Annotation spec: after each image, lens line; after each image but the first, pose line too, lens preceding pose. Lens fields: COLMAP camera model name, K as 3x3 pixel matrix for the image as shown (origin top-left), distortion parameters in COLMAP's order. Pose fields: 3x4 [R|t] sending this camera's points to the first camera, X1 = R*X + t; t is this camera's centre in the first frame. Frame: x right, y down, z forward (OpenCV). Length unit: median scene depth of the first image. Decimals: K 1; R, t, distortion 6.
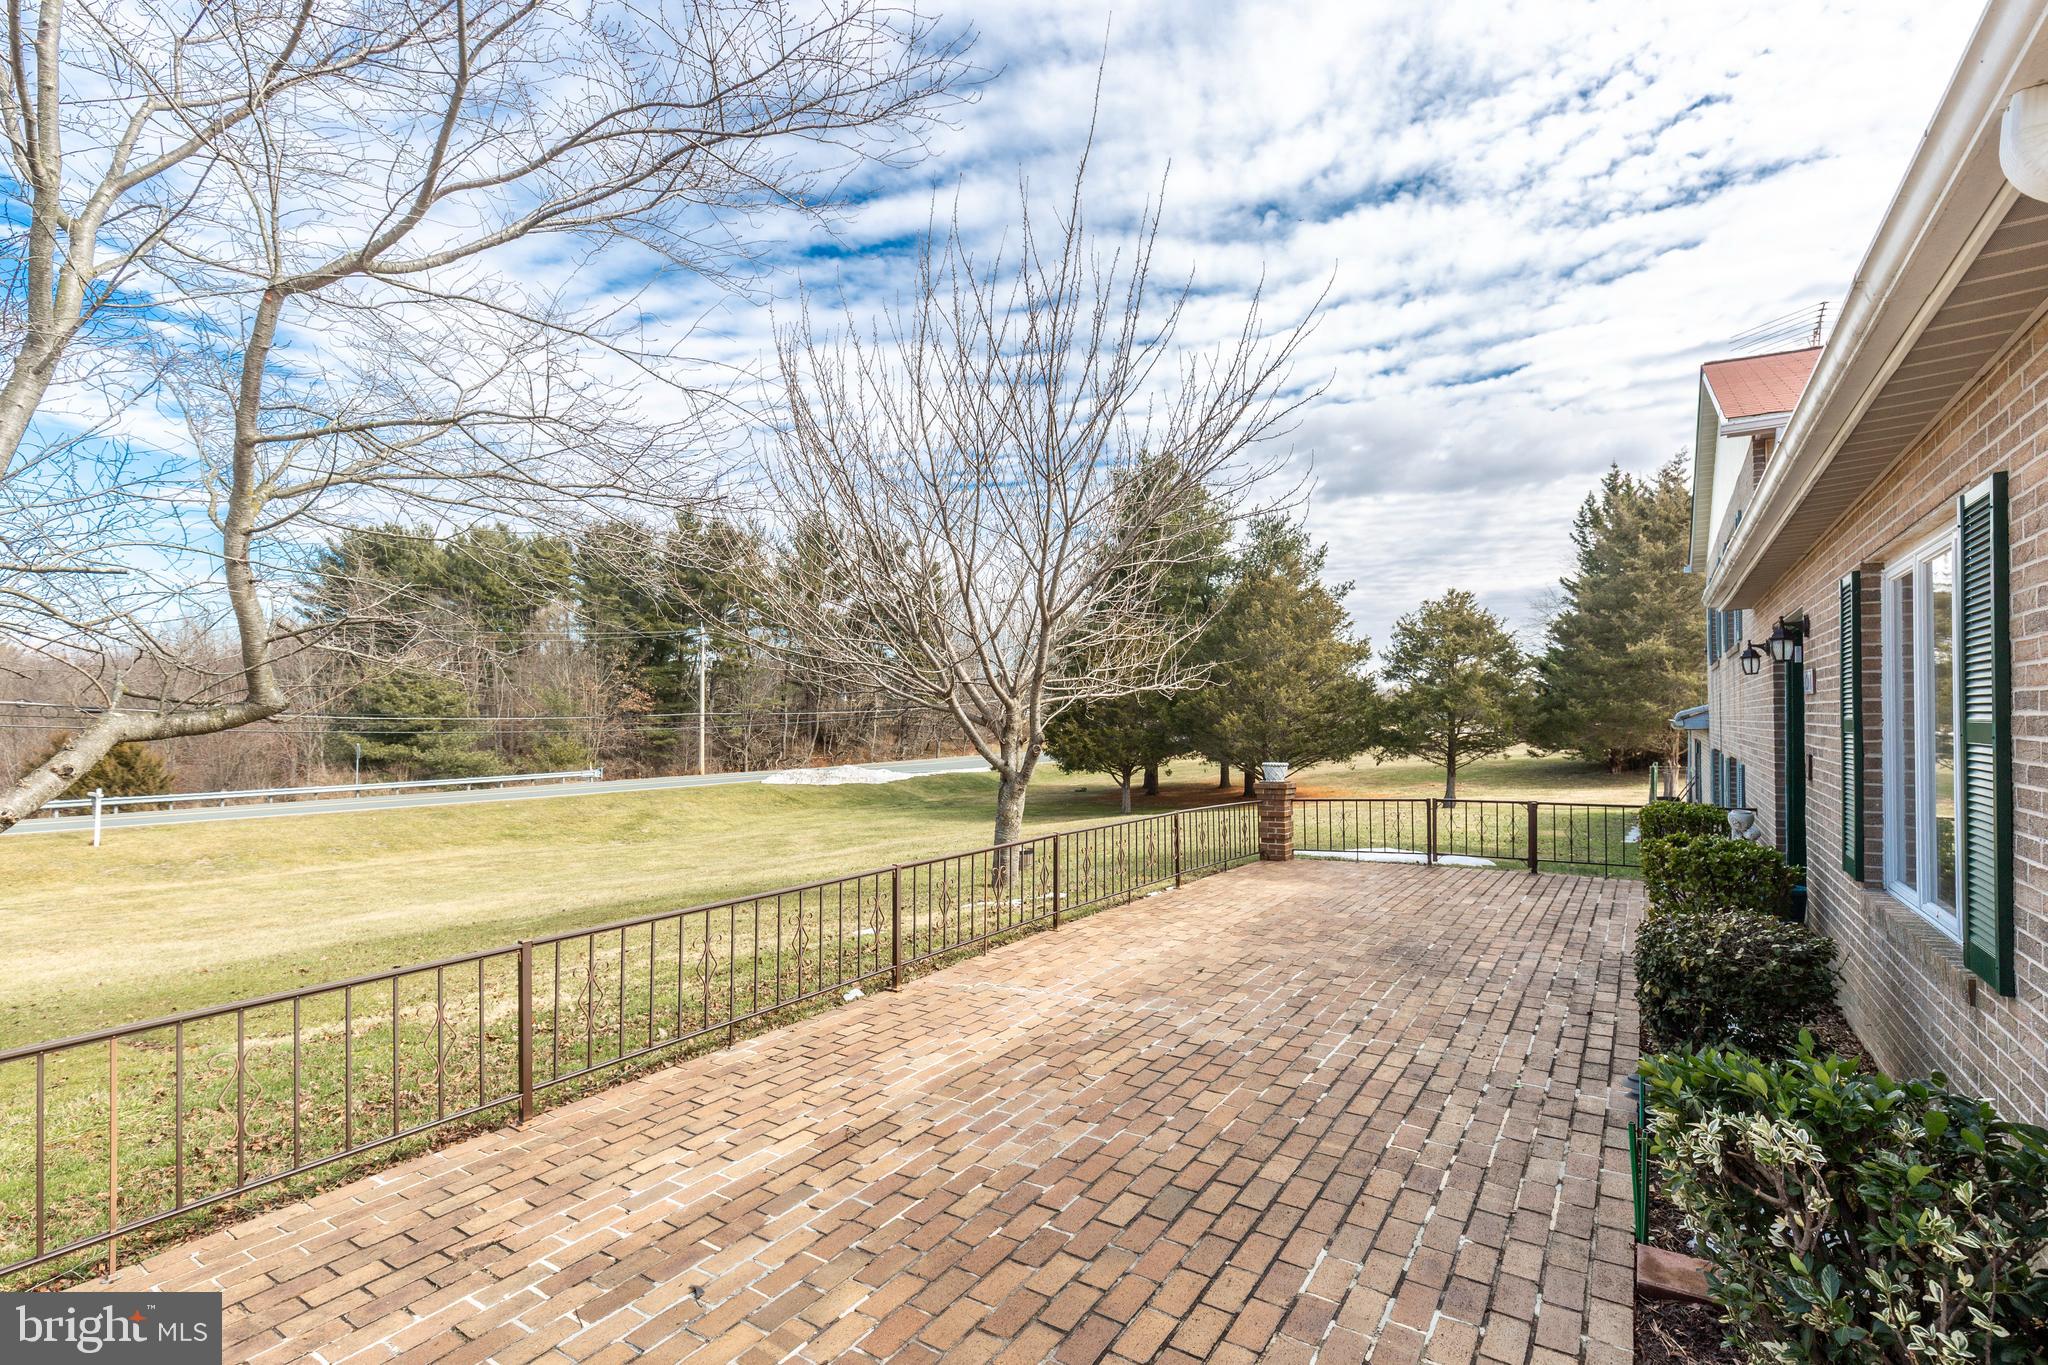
lens RADIAL K [[940.5, 0, 1031.9], [0, 940.5, 709.9], [0, 0, 1]] dist [-0.000343, 0.000599]
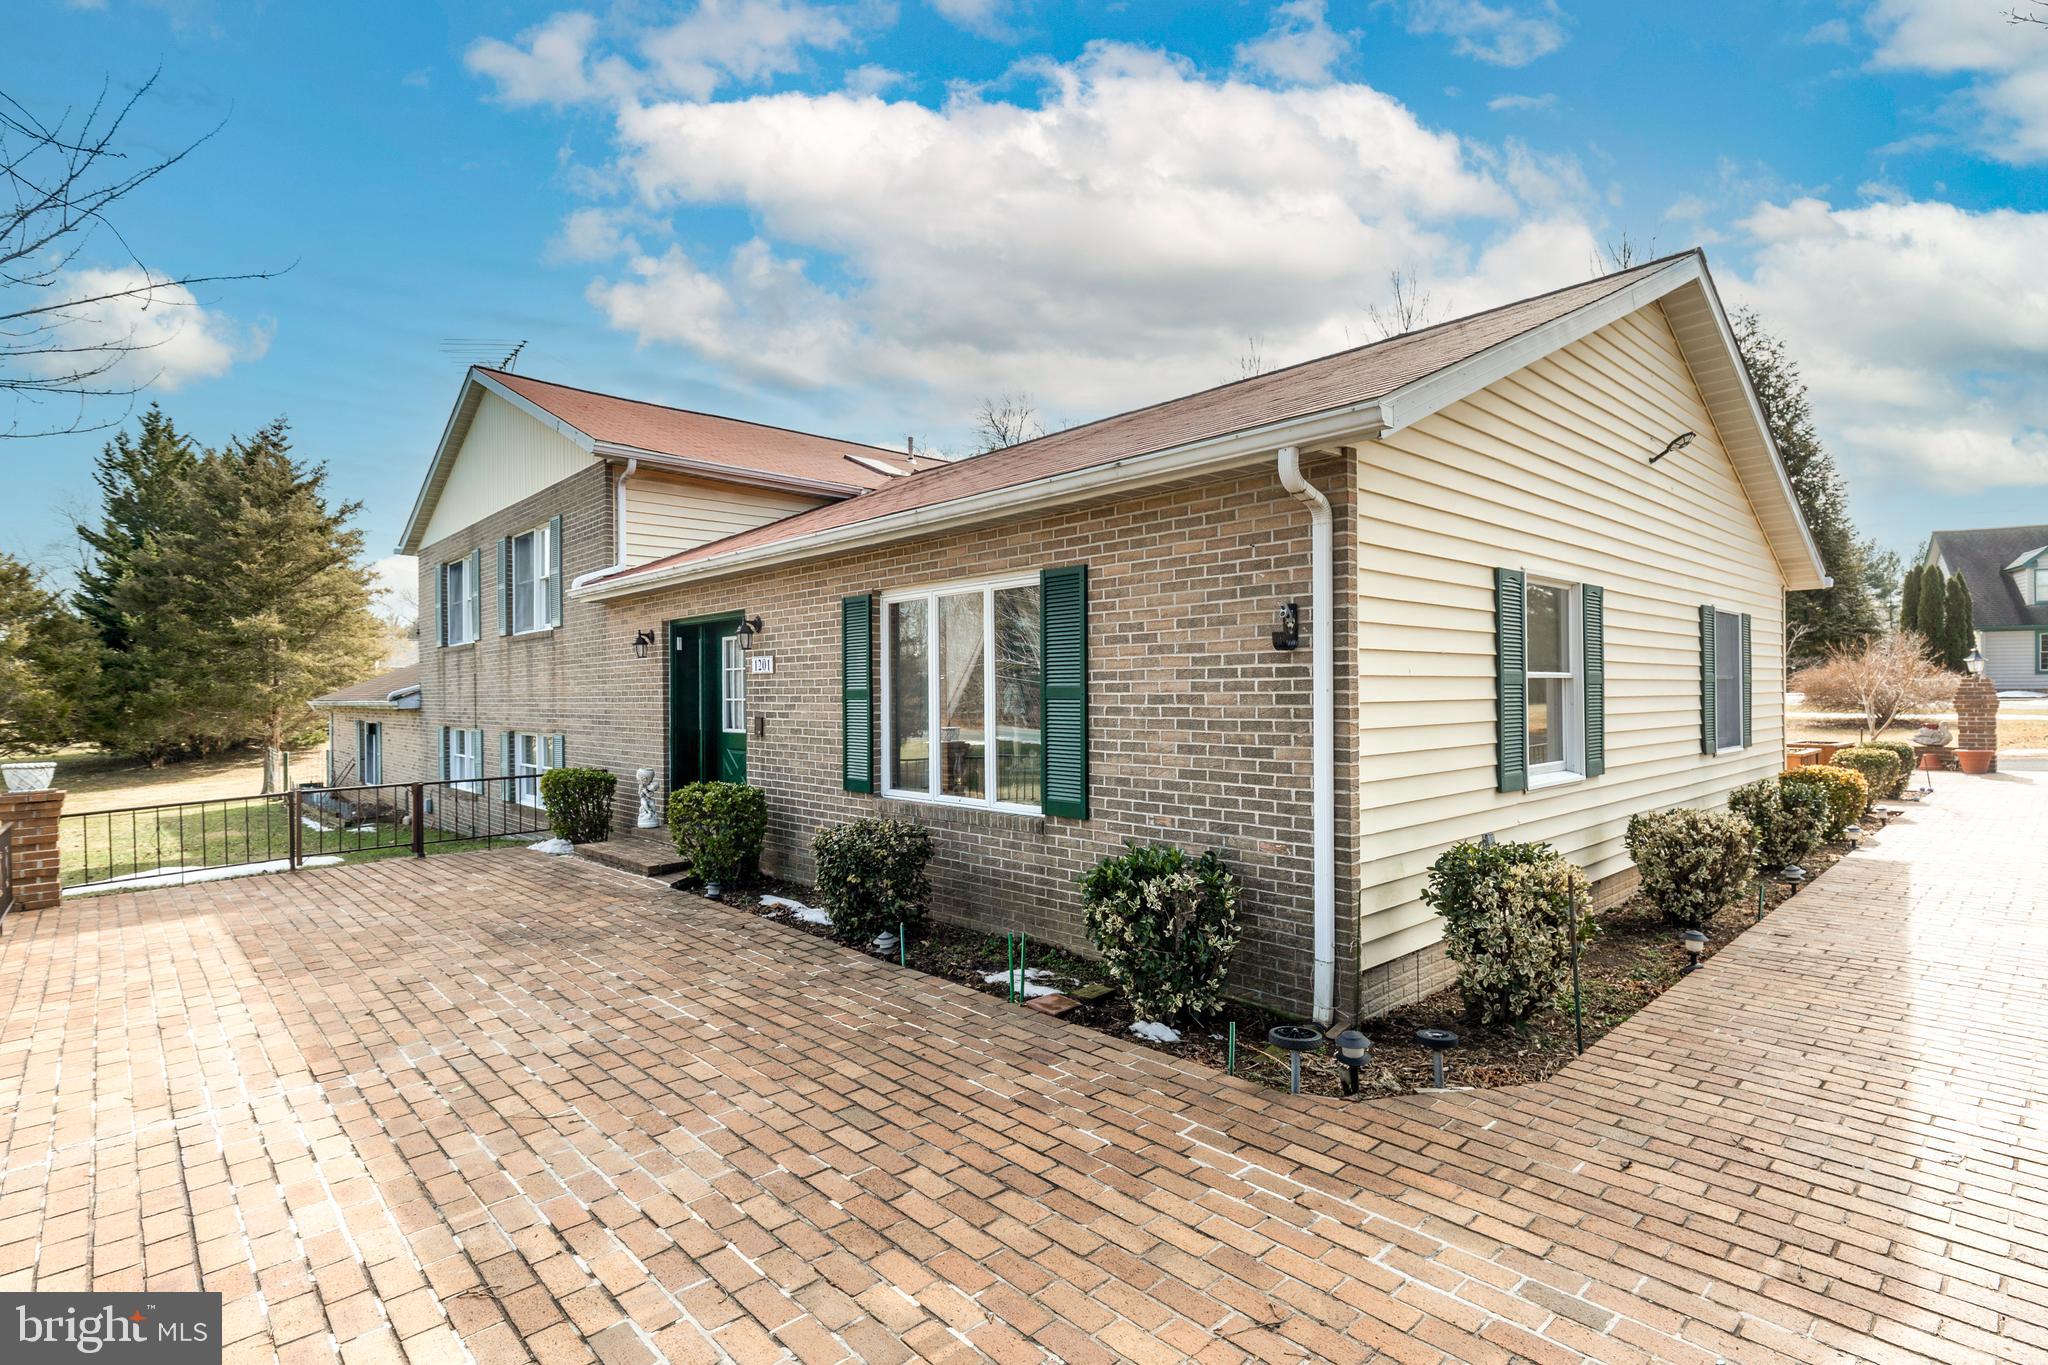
lens RADIAL K [[982.1, 0, 1024.0], [0, 982.1, 682.5], [0, 0, 1]] dist [0.002506, 0.000326]
pose [[0.235061, 0.012040, 0.971906, -0.630014], [0.000352, 0.999922, -0.012472, 0.018914], [-0.971981, 0.003274, 0.235038, 0.365707]]
